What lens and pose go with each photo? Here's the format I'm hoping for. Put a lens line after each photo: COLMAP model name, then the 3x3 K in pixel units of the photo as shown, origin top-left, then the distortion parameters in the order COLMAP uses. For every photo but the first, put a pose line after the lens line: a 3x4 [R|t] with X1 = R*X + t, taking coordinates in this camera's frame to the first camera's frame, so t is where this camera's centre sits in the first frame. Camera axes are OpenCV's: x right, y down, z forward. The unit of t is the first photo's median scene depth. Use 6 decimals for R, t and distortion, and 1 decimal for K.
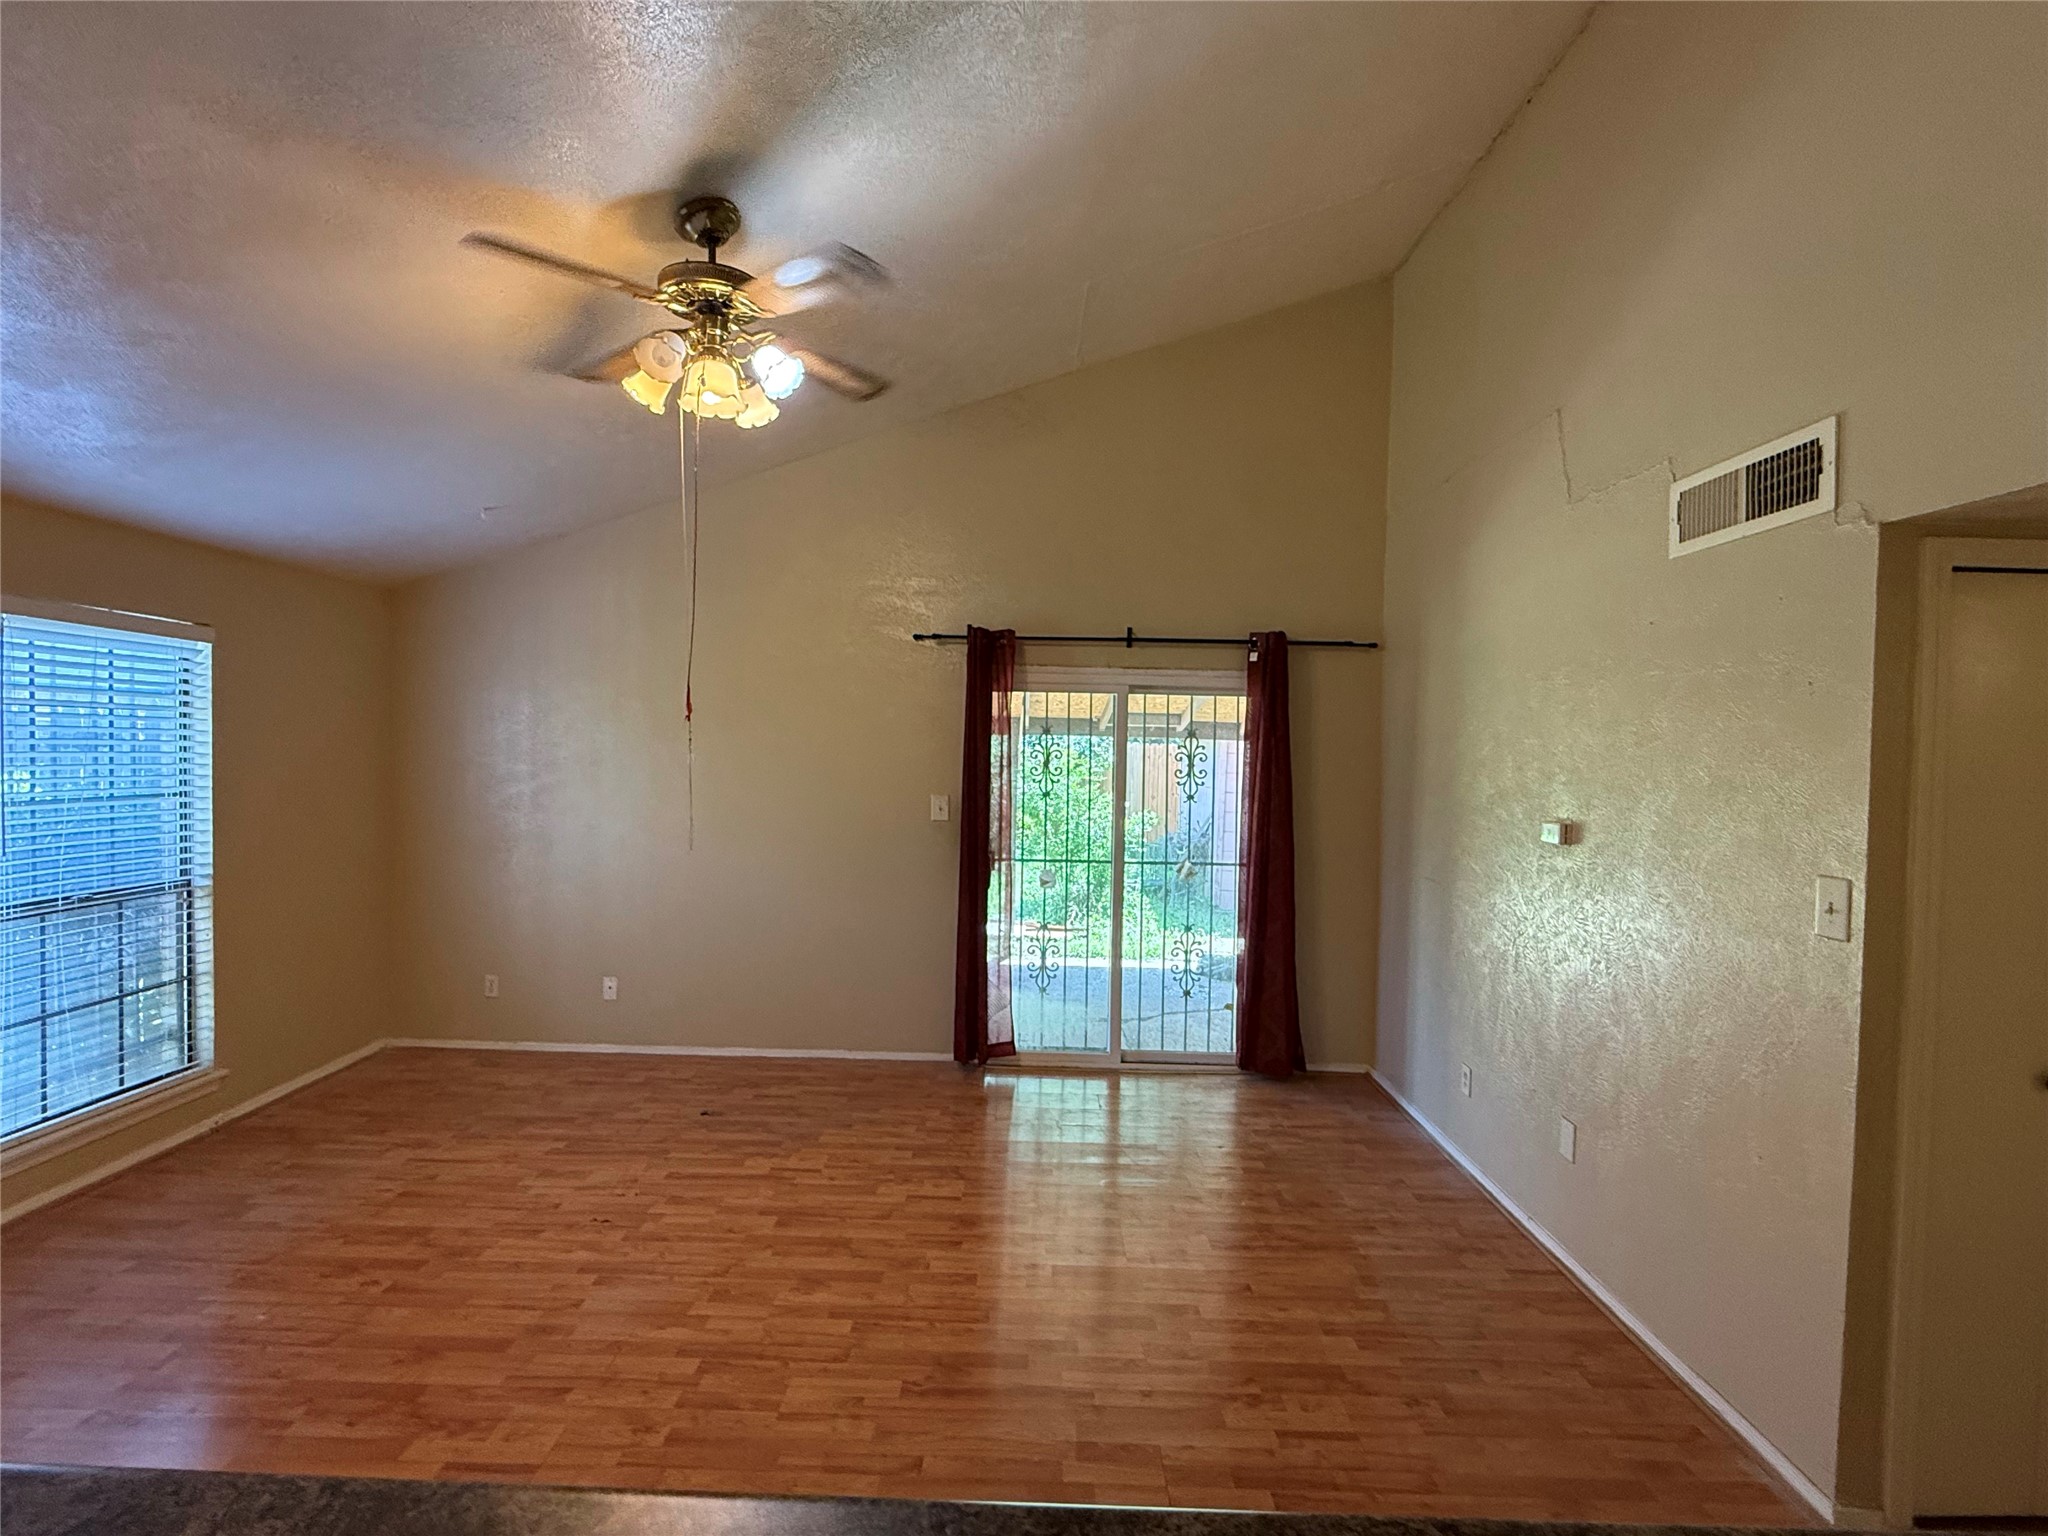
lens RADIAL K [[982.8, 0, 1020.0], [0, 982.8, 768.9], [0, 0, 1]] dist [0.004710, -0.002234]
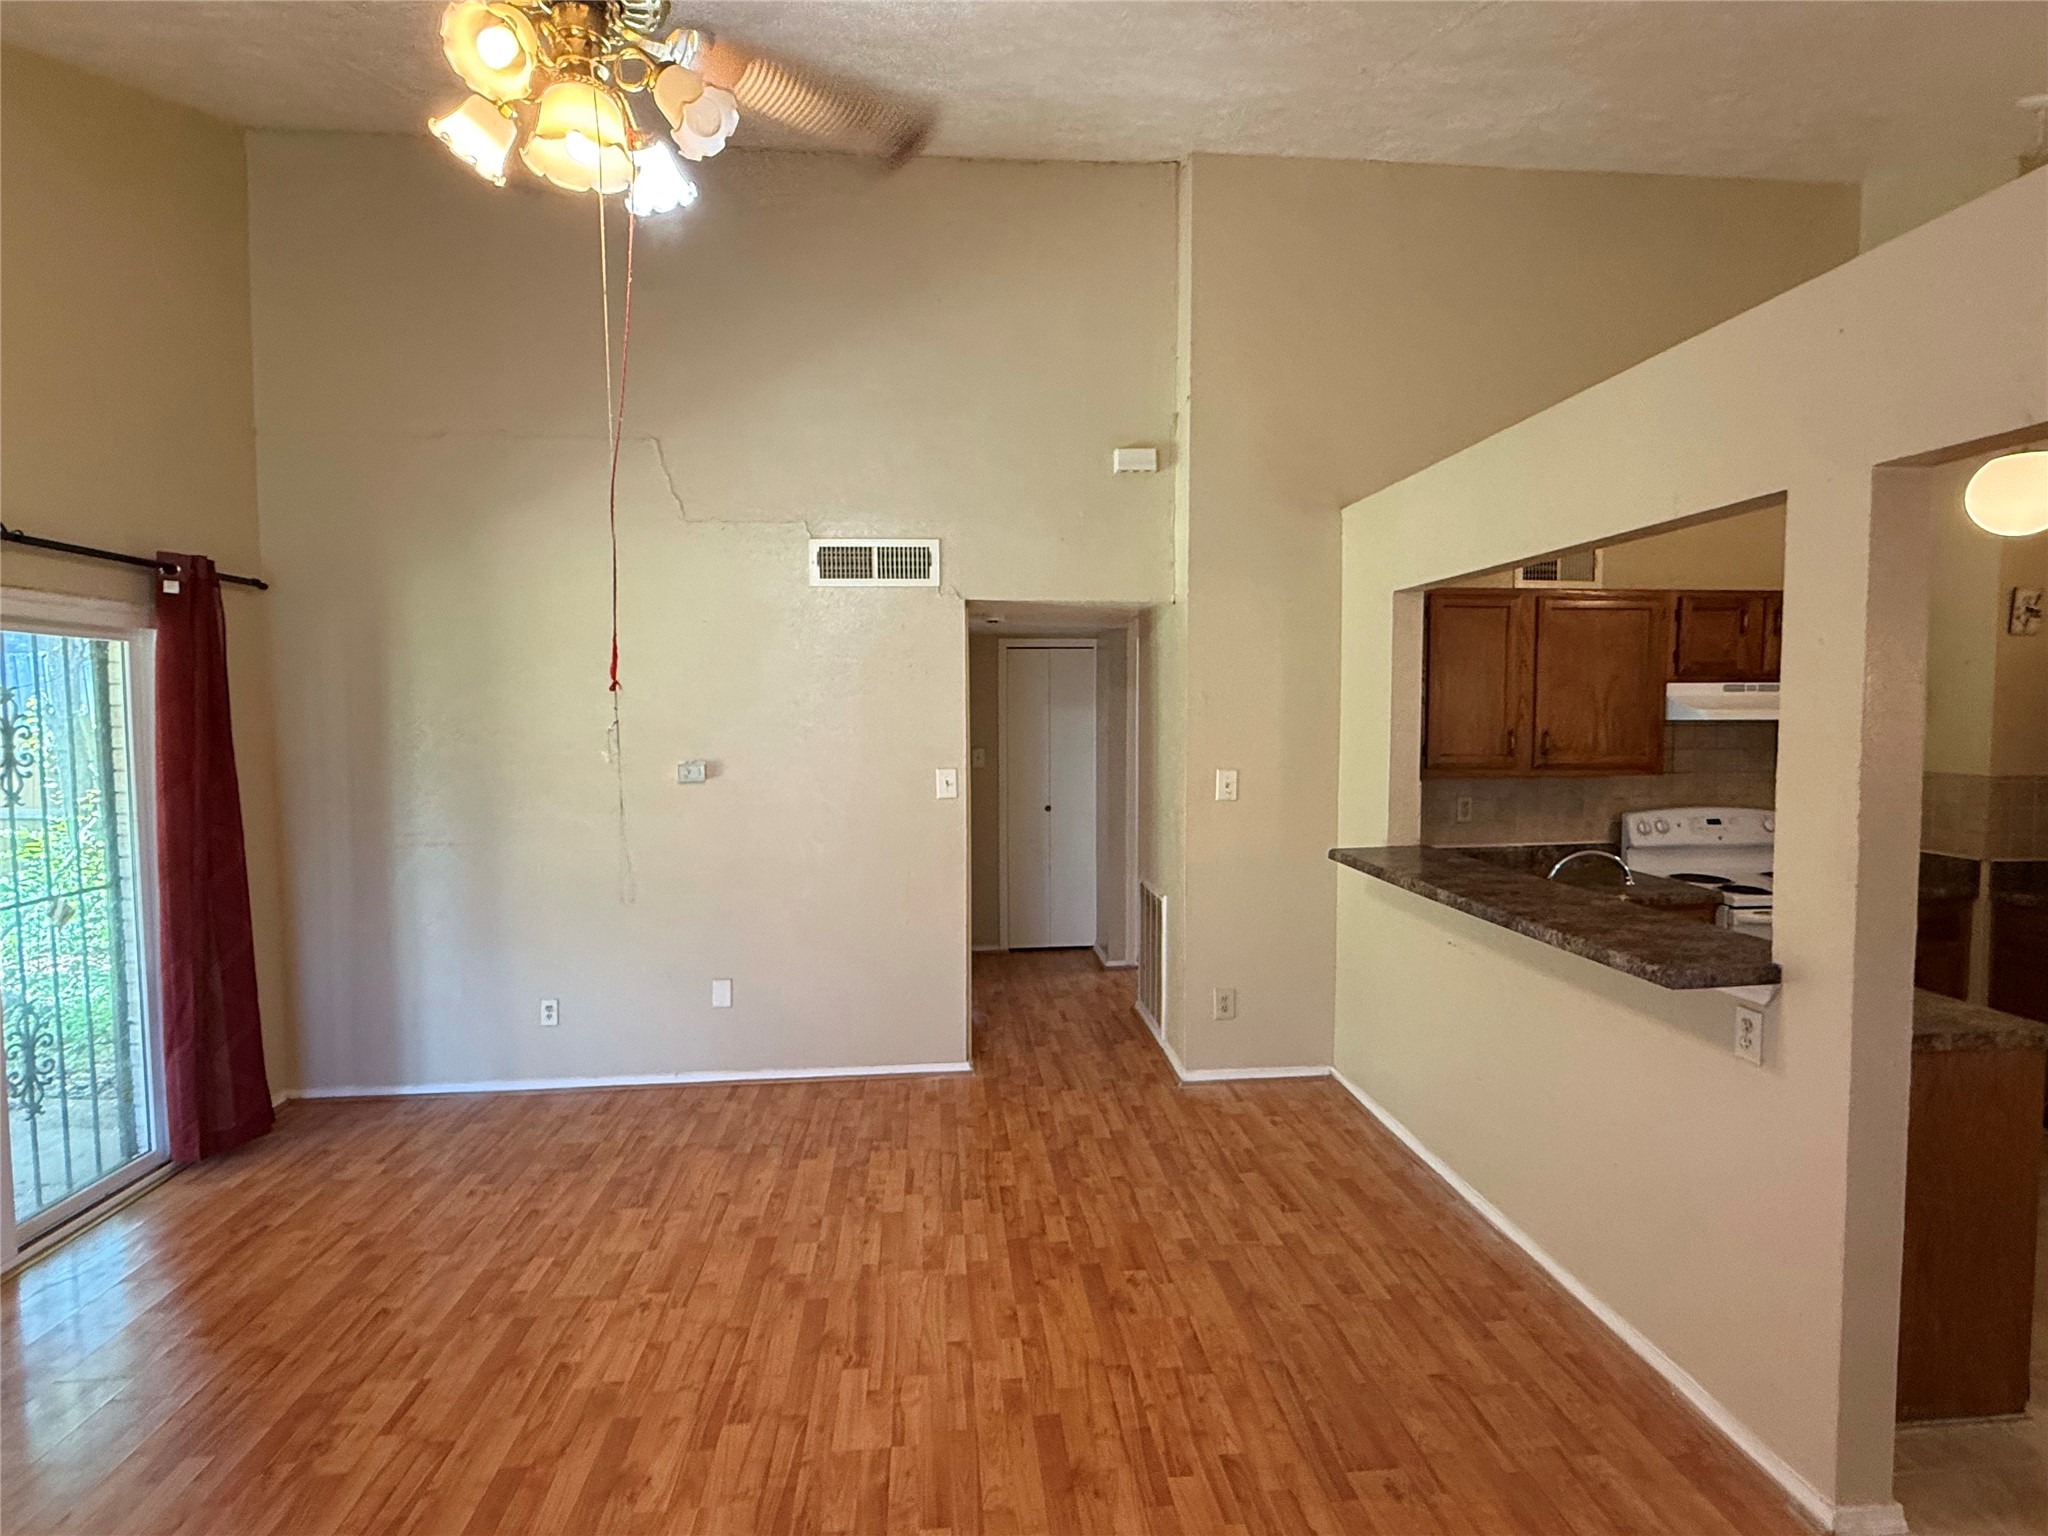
lens RADIAL K [[1019.0, 0, 1024.1], [0, 1019.0, 759.4], [0, 0, 1]] dist [0.000816, -0.000918]
pose [[-0.106362, -0.069799, 0.991875, -0.832615], [0.029159, 0.996885, 0.073278, -0.037368], [-0.993900, 0.036716, -0.103996, 0.686236]]
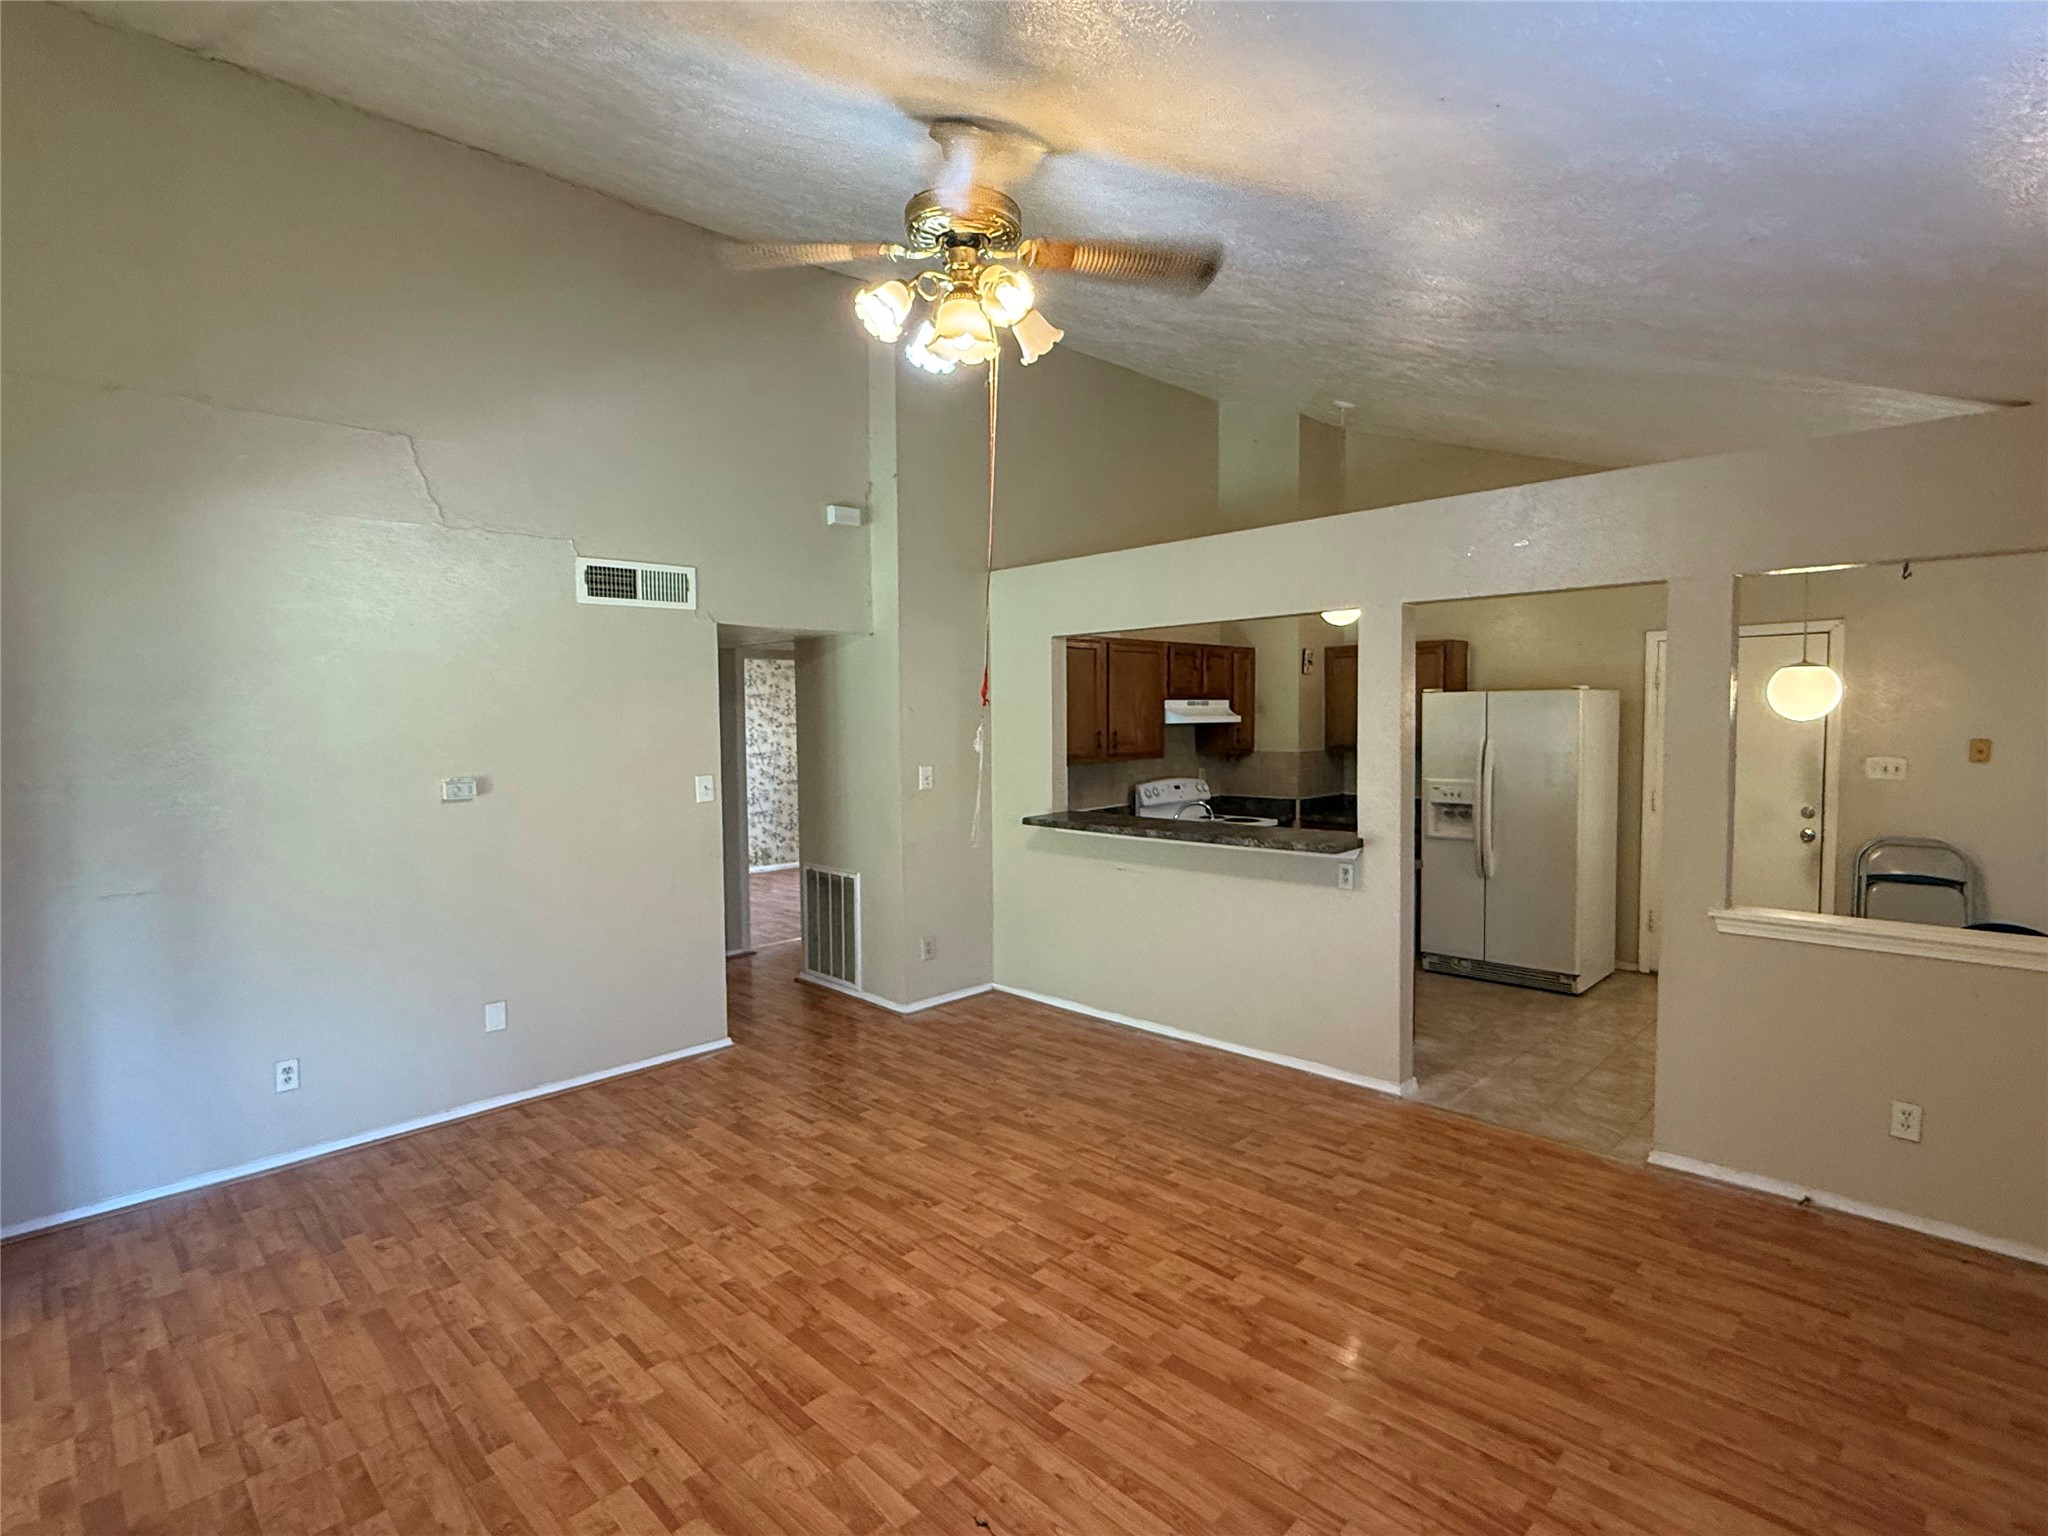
lens RADIAL K [[1019.0, 0, 1026.9], [0, 1019.0, 765.4], [0, 0, 1]] dist [0.000816, -0.000918]
pose [[-0.718927, -0.045103, 0.693621, -0.856628], [0.017420, 0.996410, 0.082847, -0.059063], [-0.694868, 0.071644, -0.715560, 1.395879]]
